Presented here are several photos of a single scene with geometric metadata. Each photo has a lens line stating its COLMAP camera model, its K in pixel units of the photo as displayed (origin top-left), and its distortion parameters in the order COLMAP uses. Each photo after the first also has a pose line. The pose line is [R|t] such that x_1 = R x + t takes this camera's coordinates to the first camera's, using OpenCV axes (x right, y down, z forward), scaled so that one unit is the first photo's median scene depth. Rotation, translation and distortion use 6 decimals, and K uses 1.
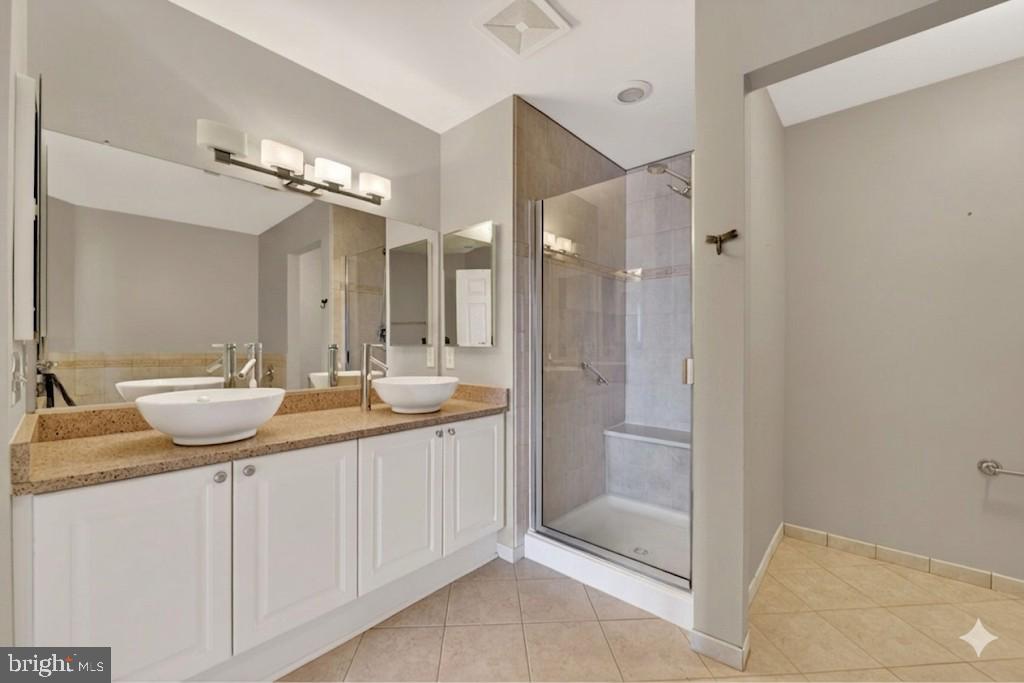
lens RADIAL K [[414.3, 0, 505.9], [0, 414.3, 343.6], [0, 0, 1]] dist [0.001771, 0.000102]
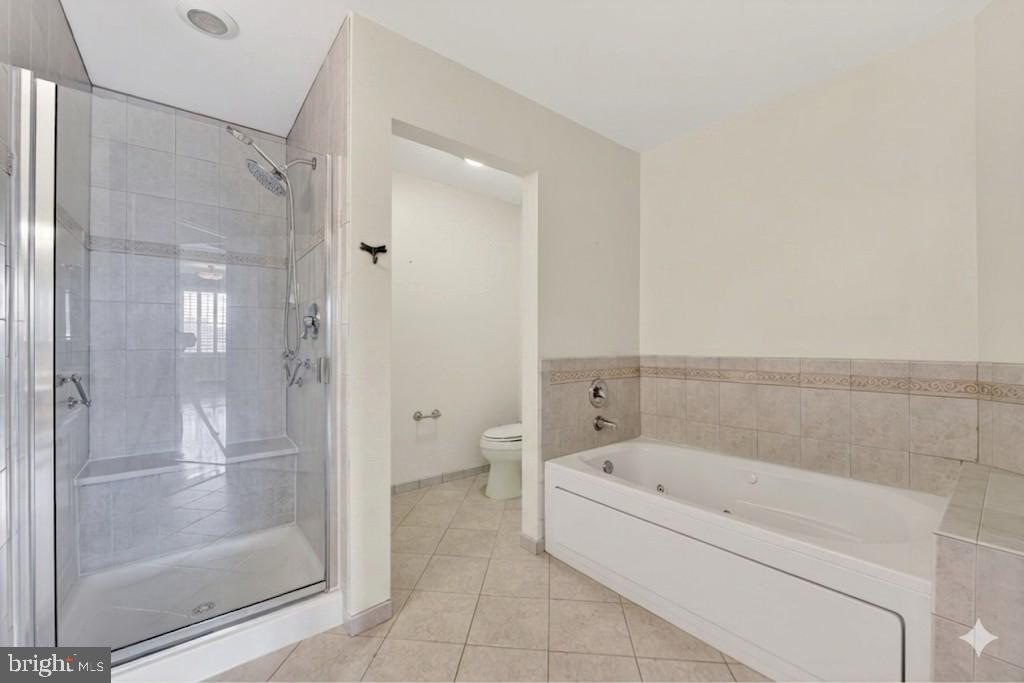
lens RADIAL K [[414.3, 0, 507.5], [0, 414.3, 341.4], [0, 0, 1]] dist [0.001771, 0.000102]
pose [[0.162687, -0.002438, 0.986675, -0.491067], [-0.000914, 0.999996, 0.002622, -0.007228], [-0.986677, -0.001328, 0.162685, 0.424736]]
